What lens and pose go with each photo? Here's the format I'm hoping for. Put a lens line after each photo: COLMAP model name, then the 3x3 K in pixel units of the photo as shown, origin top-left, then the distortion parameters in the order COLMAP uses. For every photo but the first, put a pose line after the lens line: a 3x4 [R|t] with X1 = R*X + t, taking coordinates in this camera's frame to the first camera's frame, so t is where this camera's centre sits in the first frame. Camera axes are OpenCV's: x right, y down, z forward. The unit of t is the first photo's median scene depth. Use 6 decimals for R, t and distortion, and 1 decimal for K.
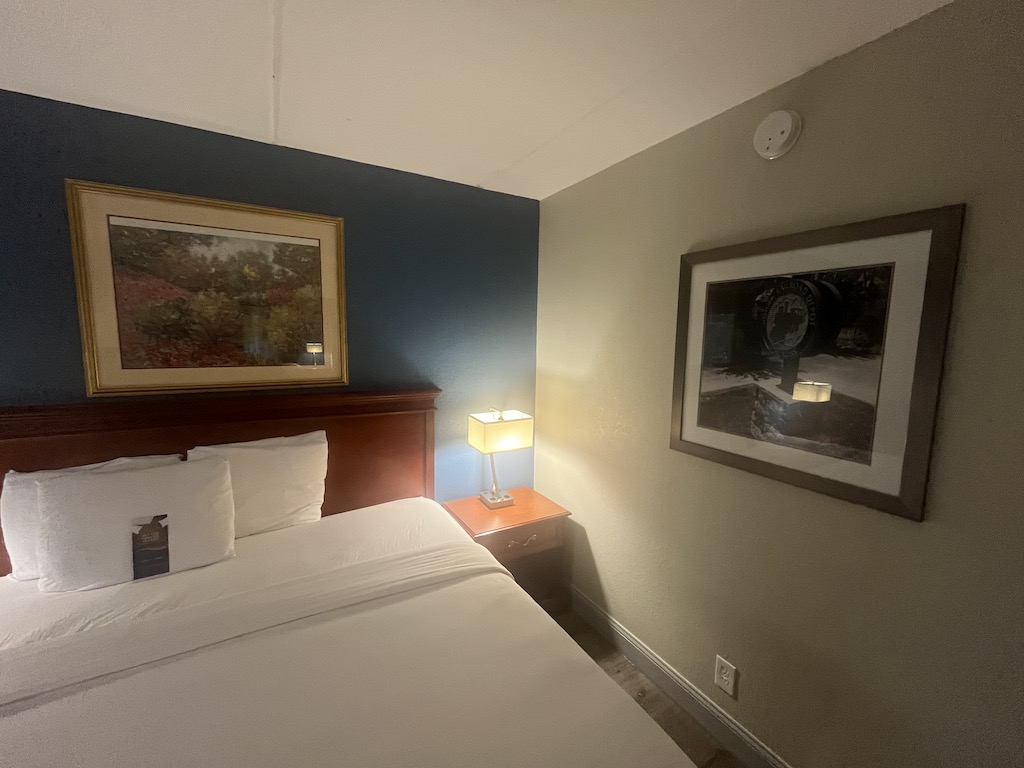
lens RADIAL K [[416.3, 0, 514.3], [0, 416.3, 385.1], [0, 0, 1]] dist [-0.001252, -0.000606]
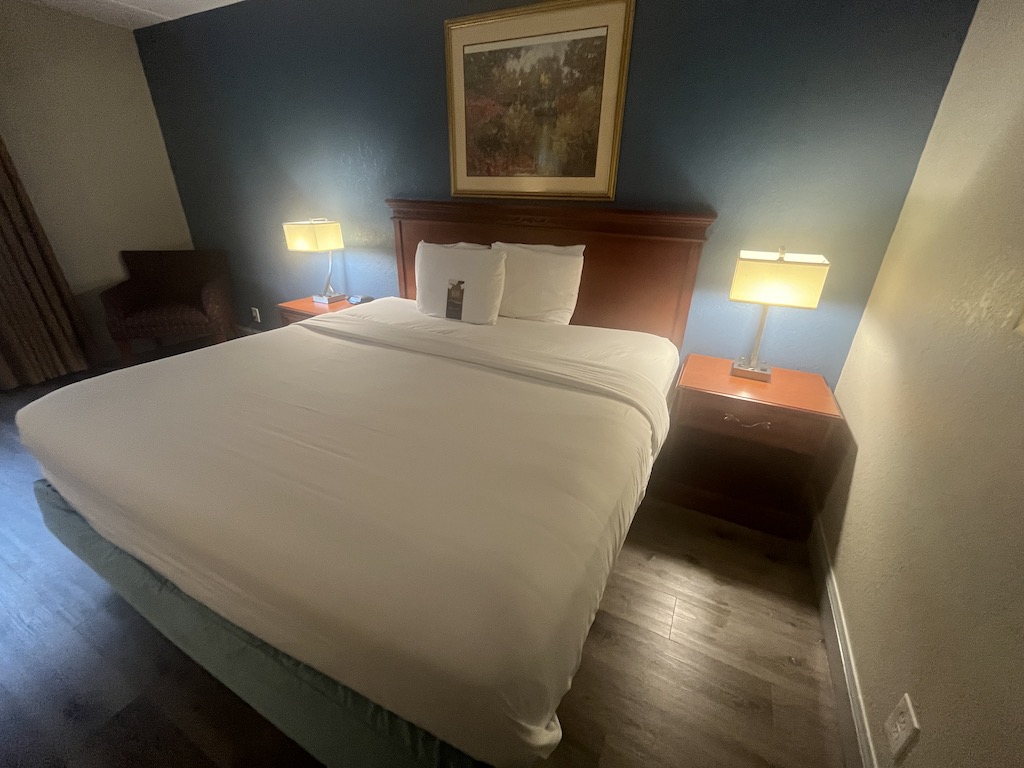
lens RADIAL K [[416.3, 0, 514.6], [0, 416.3, 382.0], [0, 0, 1]] dist [-0.001252, -0.000606]
pose [[0.551641, 0.343081, -0.760255, 0.422363], [-0.110473, 0.933510, 0.341107, 0.104046], [0.826733, -0.104181, 0.552864, 0.255828]]
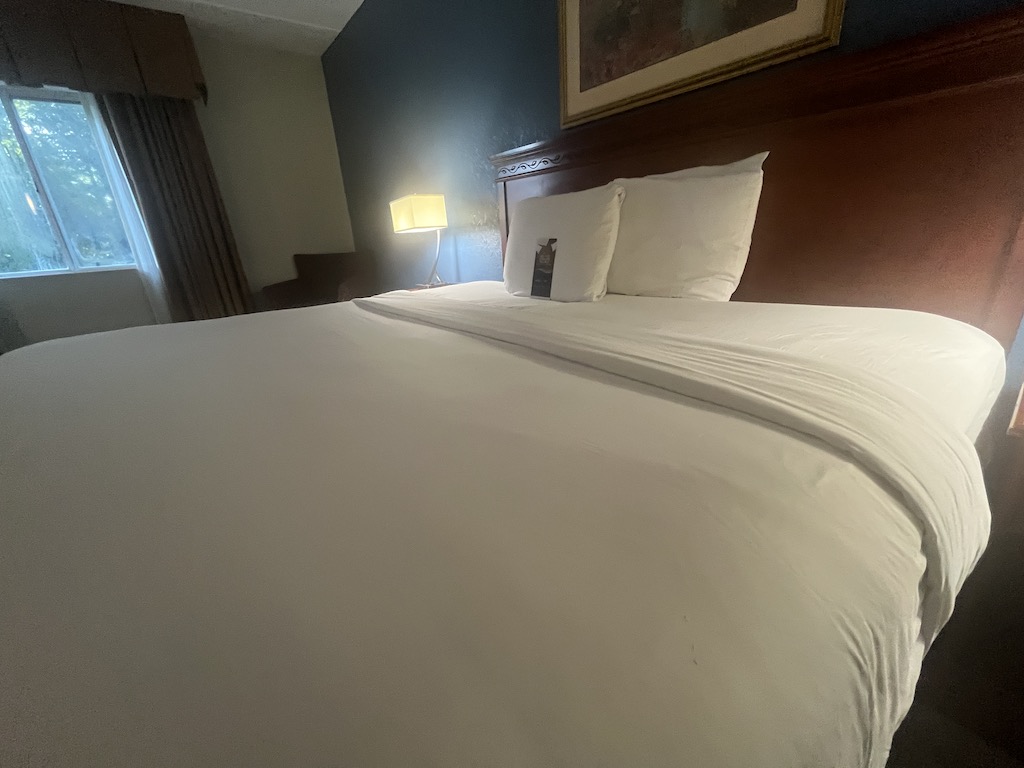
lens RADIAL K [[416.3, 0, 515.1], [0, 416.3, 382.7], [0, 0, 1]] dist [-0.001252, -0.000606]
pose [[0.145960, 0.316767, -0.937206, 0.147089], [-0.052265, 0.948497, 0.312444, 0.282619], [0.987909, 0.003379, 0.154999, 0.641633]]
